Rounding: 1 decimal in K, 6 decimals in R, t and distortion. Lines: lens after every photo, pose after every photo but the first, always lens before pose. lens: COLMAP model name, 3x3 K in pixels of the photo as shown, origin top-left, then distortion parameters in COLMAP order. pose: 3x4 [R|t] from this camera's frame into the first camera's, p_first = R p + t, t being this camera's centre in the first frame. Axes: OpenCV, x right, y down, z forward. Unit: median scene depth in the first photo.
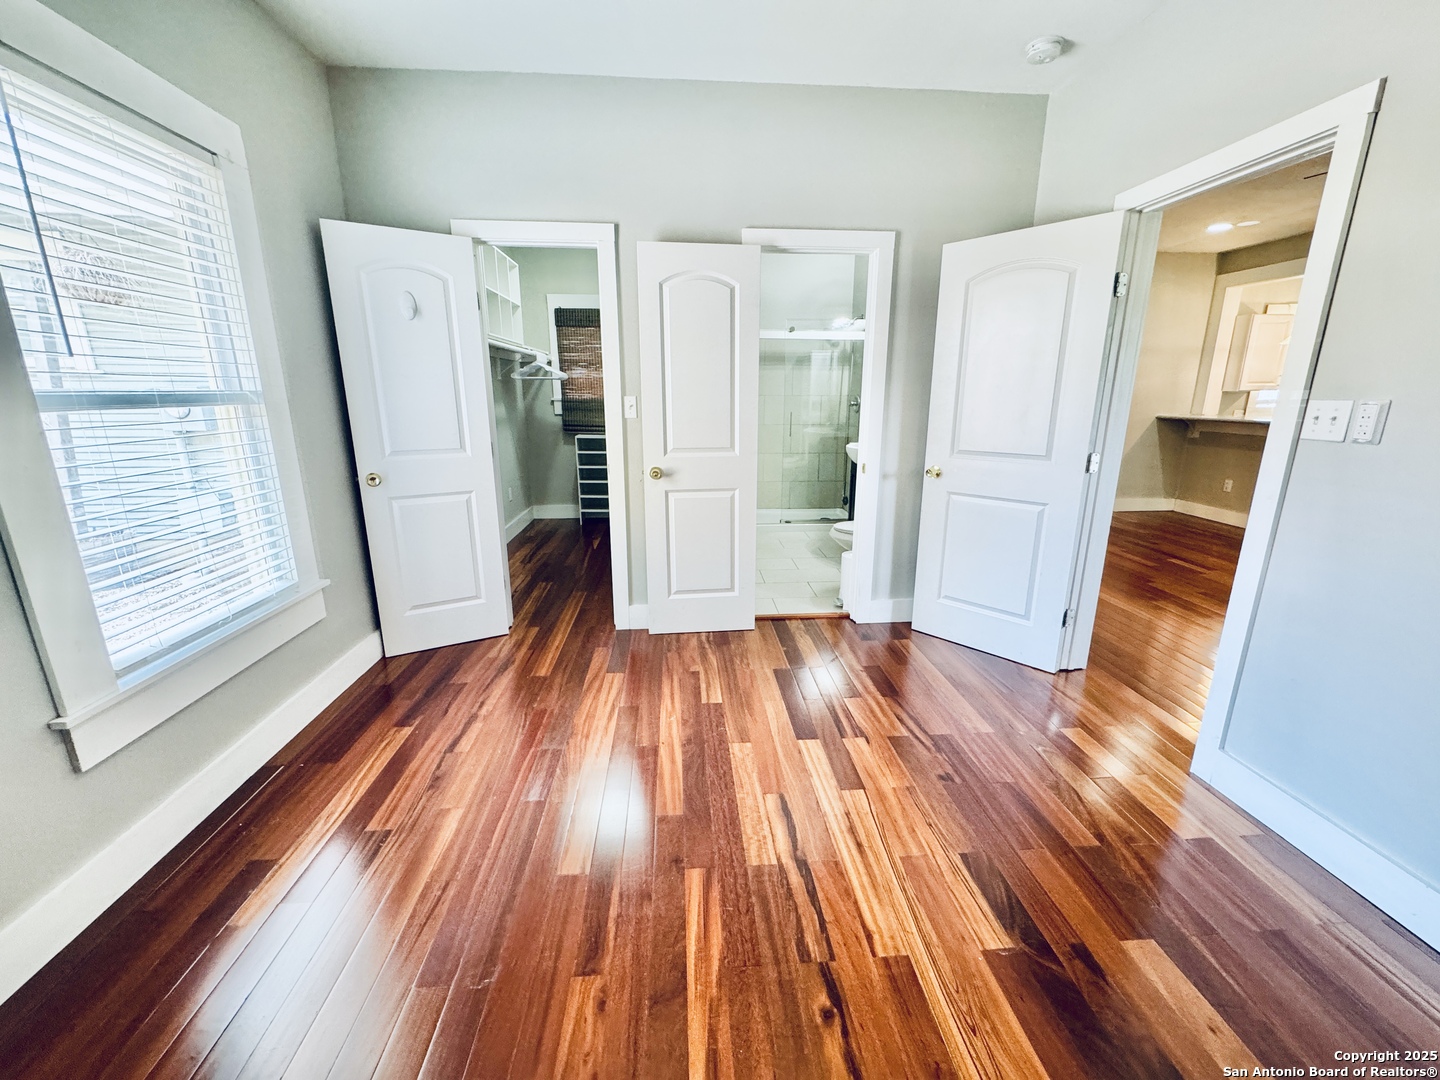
lens RADIAL K [[585.8, 0, 720.2], [0, 585.8, 542.2], [0, 0, 1]] dist [-0.004955, -0.000341]
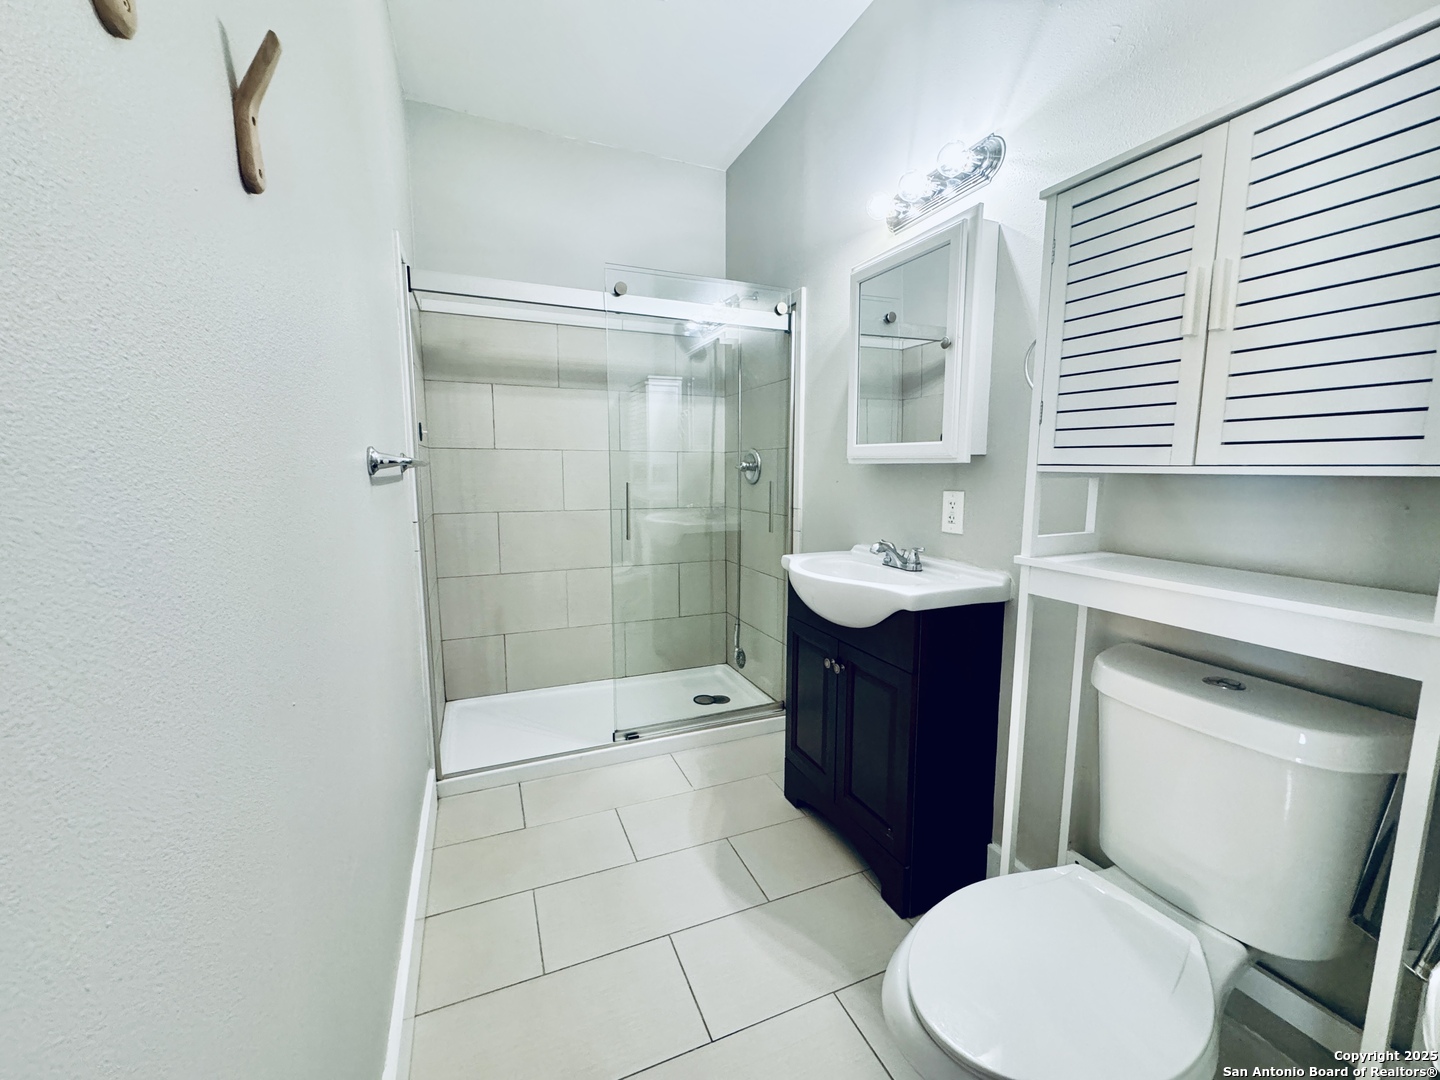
lens RADIAL K [[585.8, 0, 722.9], [0, 585.8, 541.5], [0, 0, 1]] dist [-0.004955, -0.000341]
pose [[0.945319, -0.043856, 0.323186, 0.042332], [0.082342, 0.990909, -0.106387, -0.114569], [-0.315582, 0.127182, 0.940337, 0.511237]]
